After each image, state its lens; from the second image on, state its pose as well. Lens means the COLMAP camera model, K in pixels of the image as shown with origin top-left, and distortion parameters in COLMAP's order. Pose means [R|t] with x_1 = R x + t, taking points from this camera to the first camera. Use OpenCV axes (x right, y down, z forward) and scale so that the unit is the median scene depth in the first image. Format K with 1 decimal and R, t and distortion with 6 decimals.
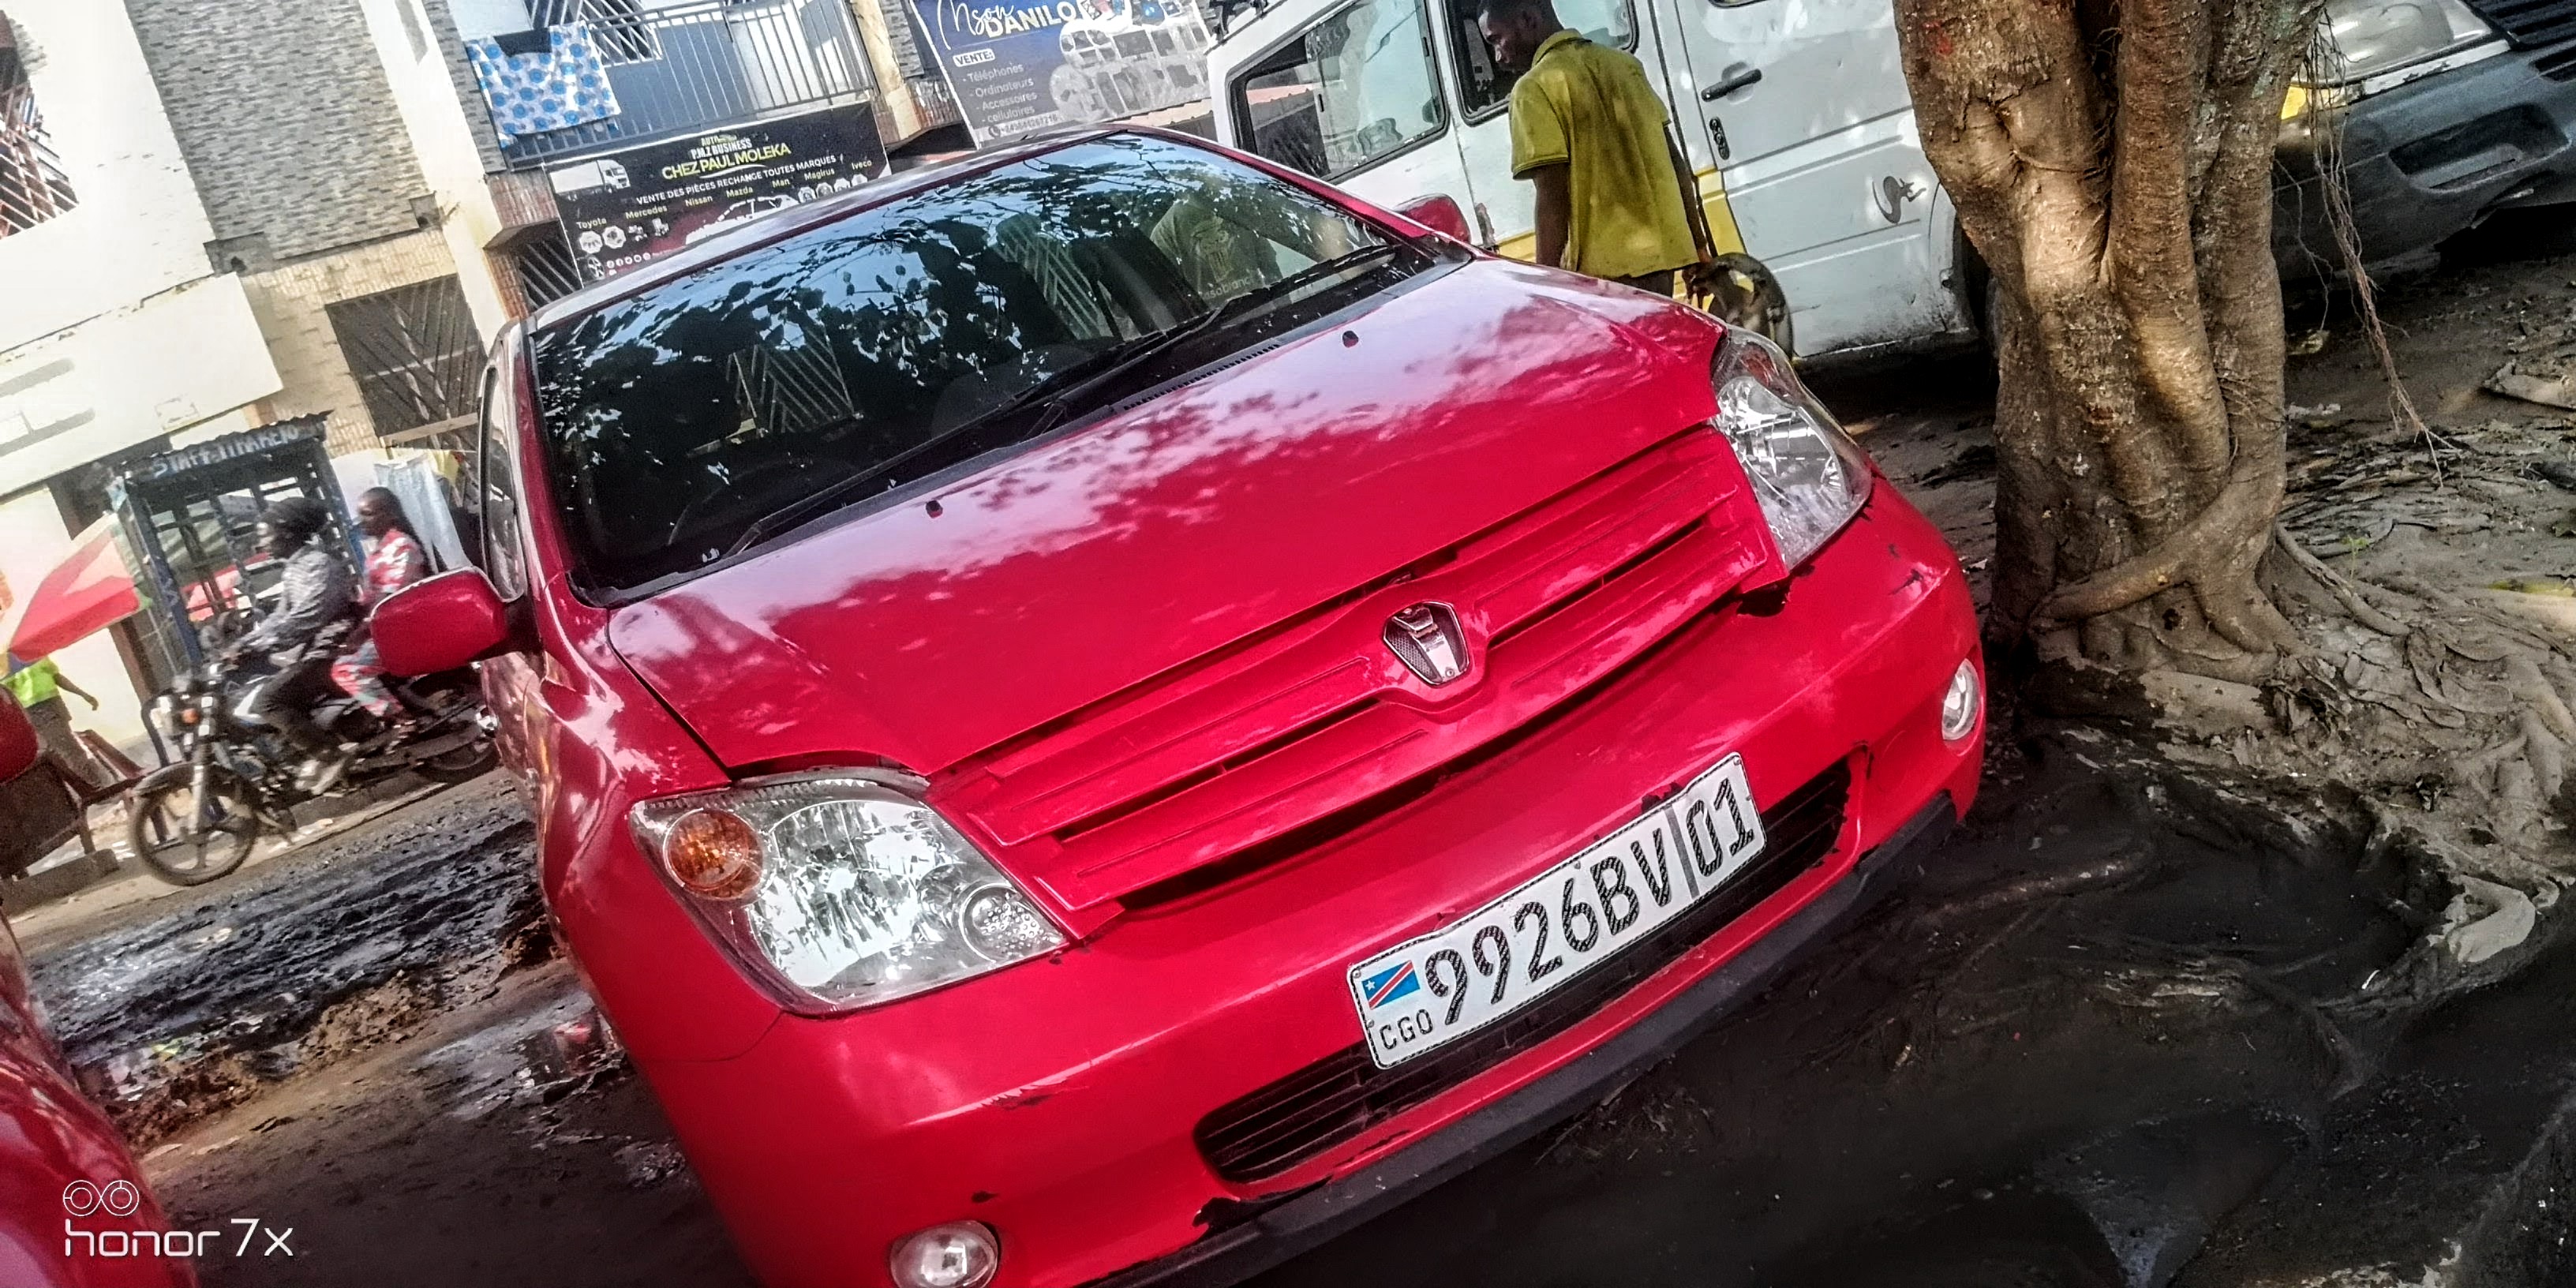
lens RADIAL K [[1937.4, 0, 1288.0], [0, 1937.4, 644.0], [0, 0, 1]] dist [0.044437, -0.086752]
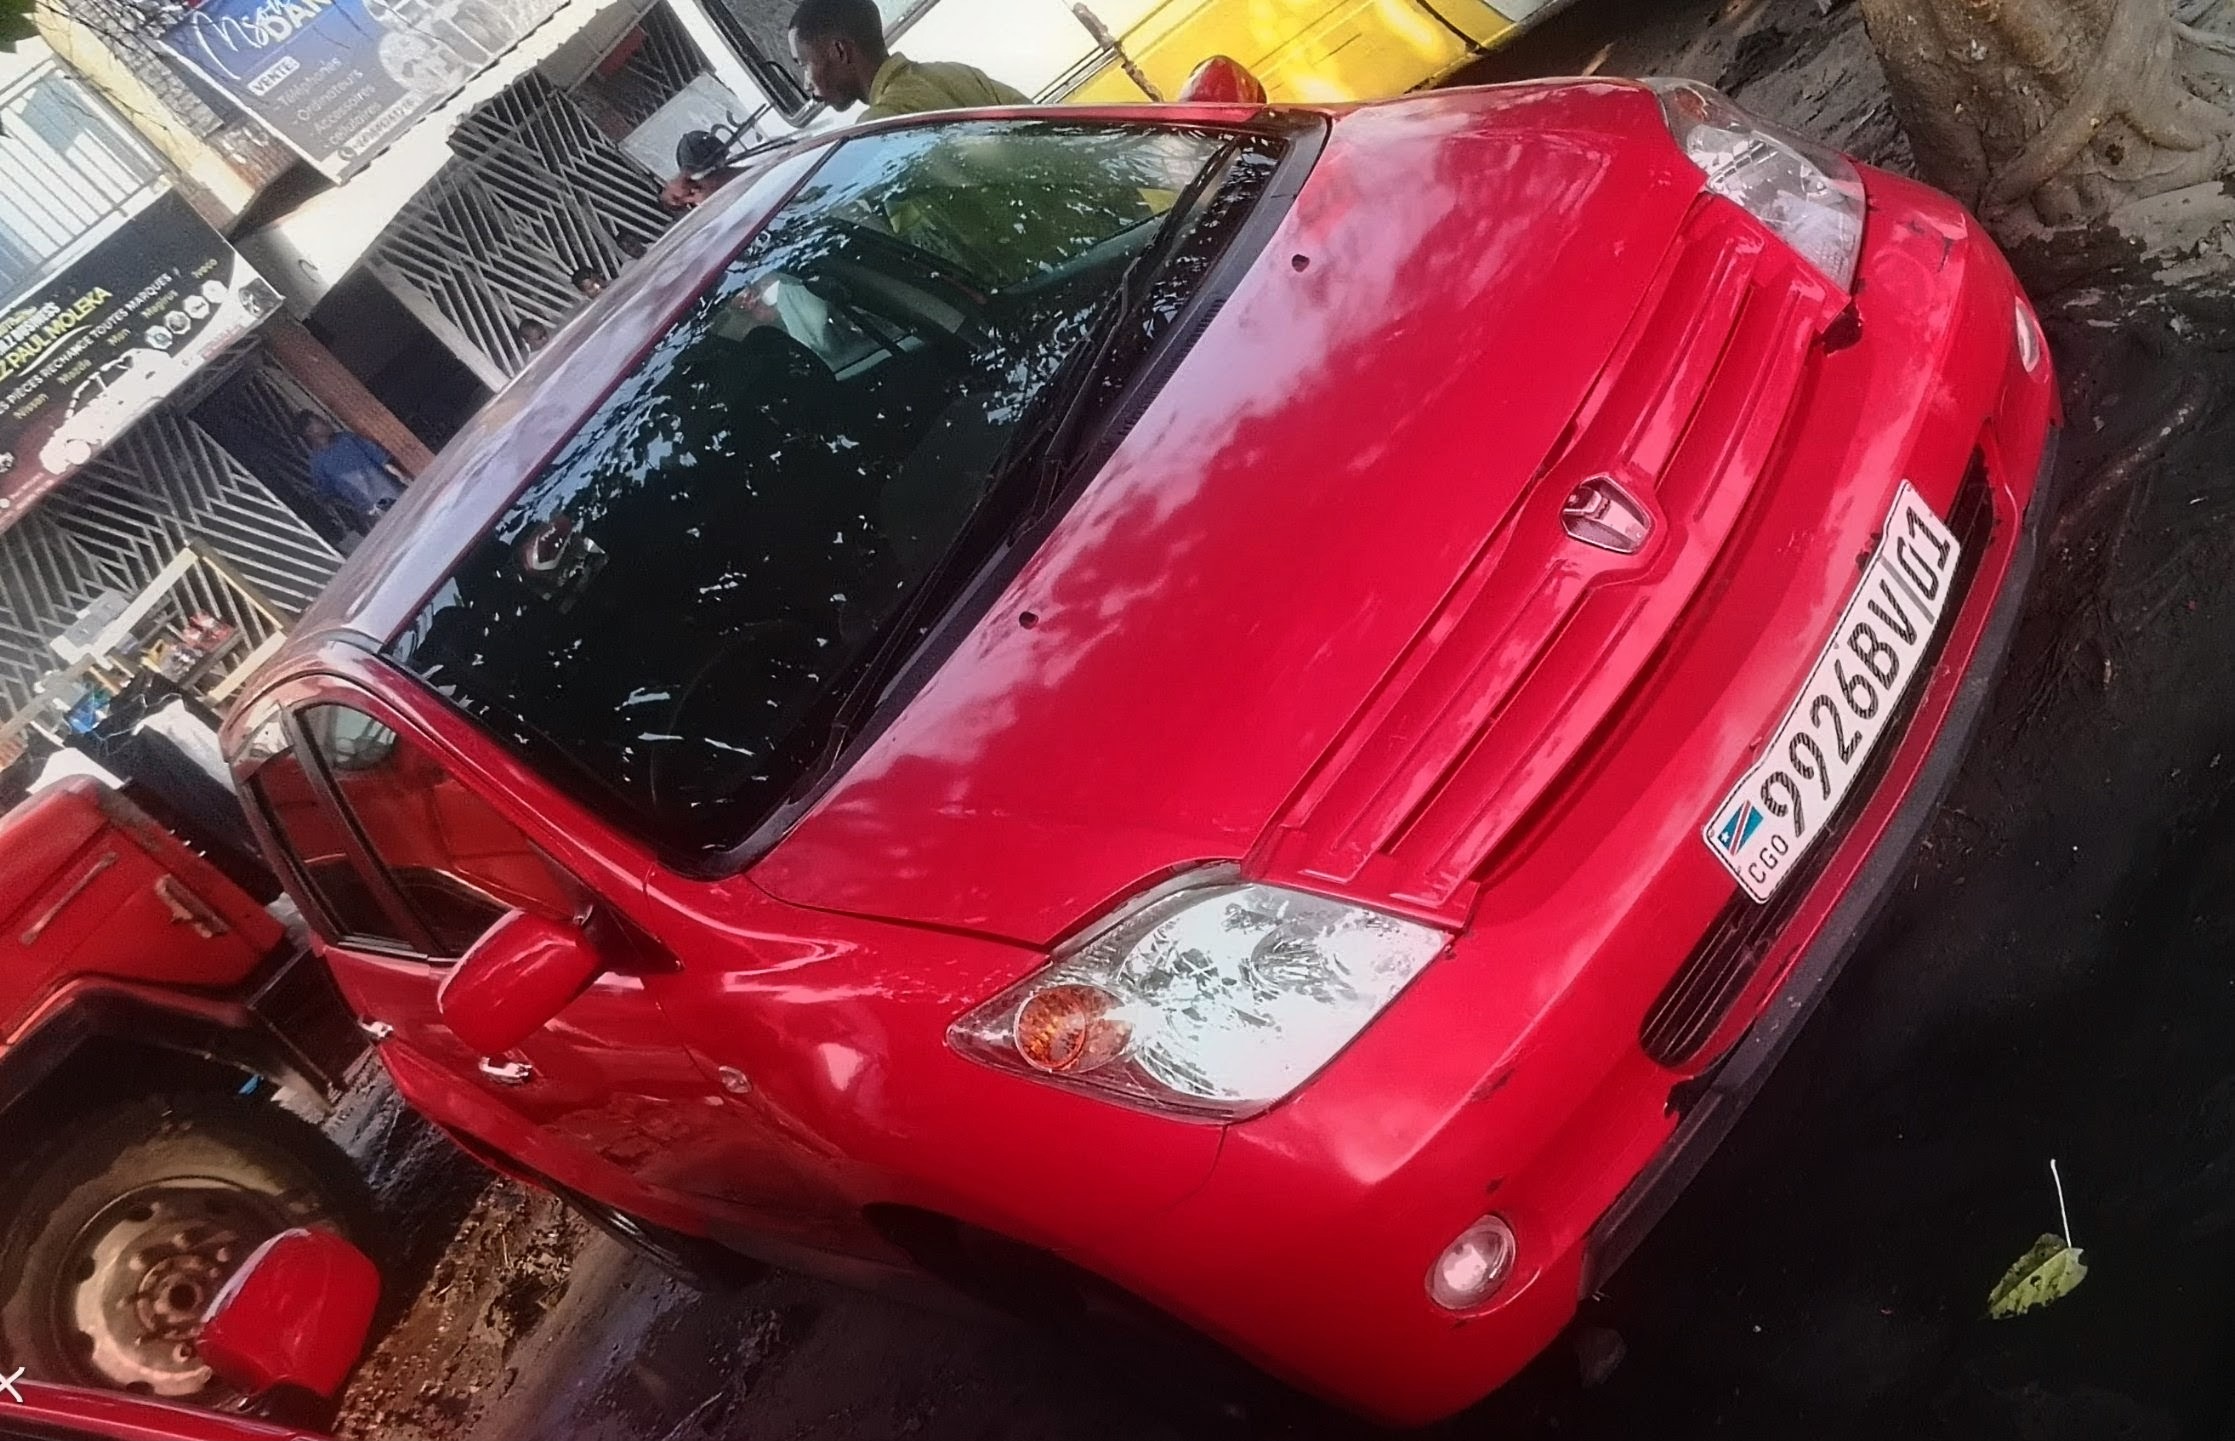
lens RADIAL K [[2727.7, 0, 1117.5], [0, 2727.7, 720.5], [0, 0, 1]] dist [0.014491, 0.001631]
pose [[0.881928, -0.453964, 0.126962, -0.383637], [0.440859, 0.889684, 0.118770, -0.188676], [-0.166874, -0.048774, 0.984771, -0.371790]]
